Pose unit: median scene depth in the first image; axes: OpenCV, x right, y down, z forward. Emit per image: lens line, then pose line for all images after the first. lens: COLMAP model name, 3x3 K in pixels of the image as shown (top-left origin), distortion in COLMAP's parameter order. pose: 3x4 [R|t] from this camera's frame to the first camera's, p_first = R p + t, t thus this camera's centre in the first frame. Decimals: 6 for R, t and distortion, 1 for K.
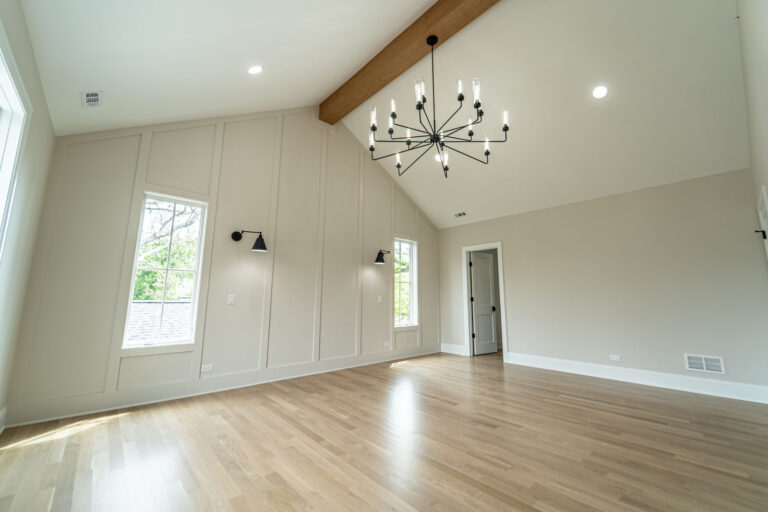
lens RADIAL K [[320.8, 0, 387.2], [0, 320.8, 235.7], [0, 0, 1]] dist [0.030520, -0.000200]
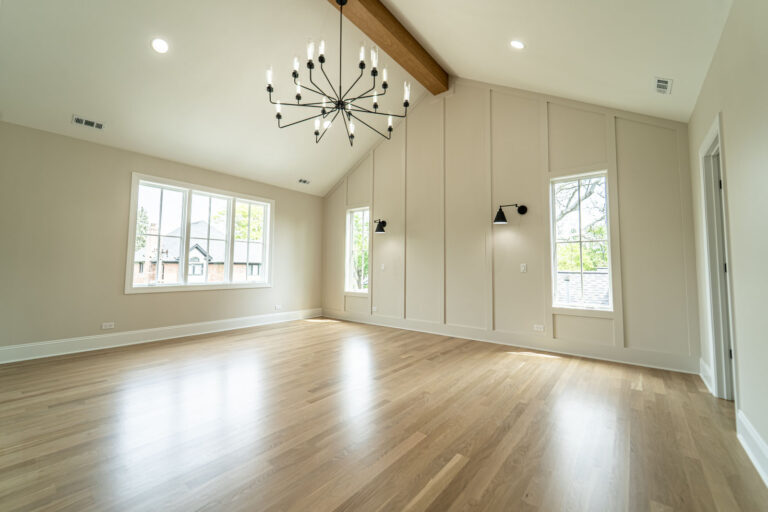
lens RADIAL K [[309.6, 0, 389.0], [0, 309.6, 247.6], [0, 0, 1]] dist [-0.001892, -0.000440]
pose [[0.151359, -0.067749, -0.986154, 0.936863], [0.183581, 0.982219, -0.039301, 0.169124], [0.971282, -0.175090, 0.161105, 0.816970]]
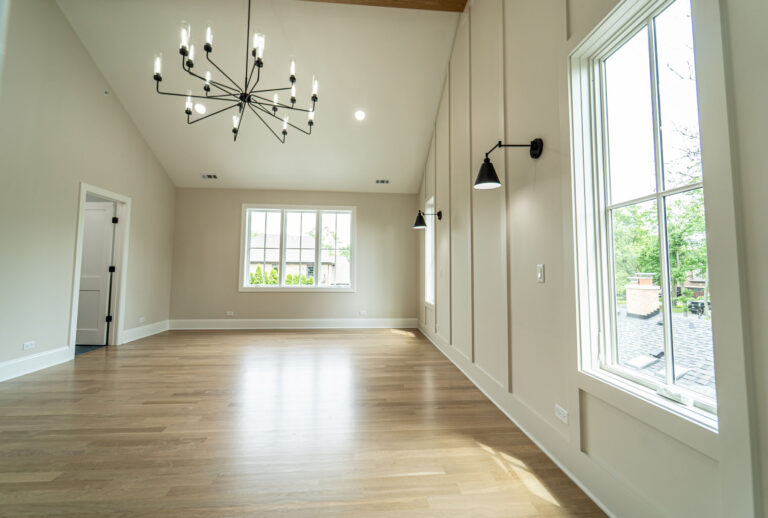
lens RADIAL K [[315.1, 0, 385.4], [0, 315.1, 252.0], [0, 0, 1]] dist [0.001675, -0.003653]
pose [[-0.624984, -0.057611, -0.778509, 0.499031], [0.141633, 0.972354, -0.185658, 0.306351], [0.767682, -0.226295, -0.599545, 1.539320]]
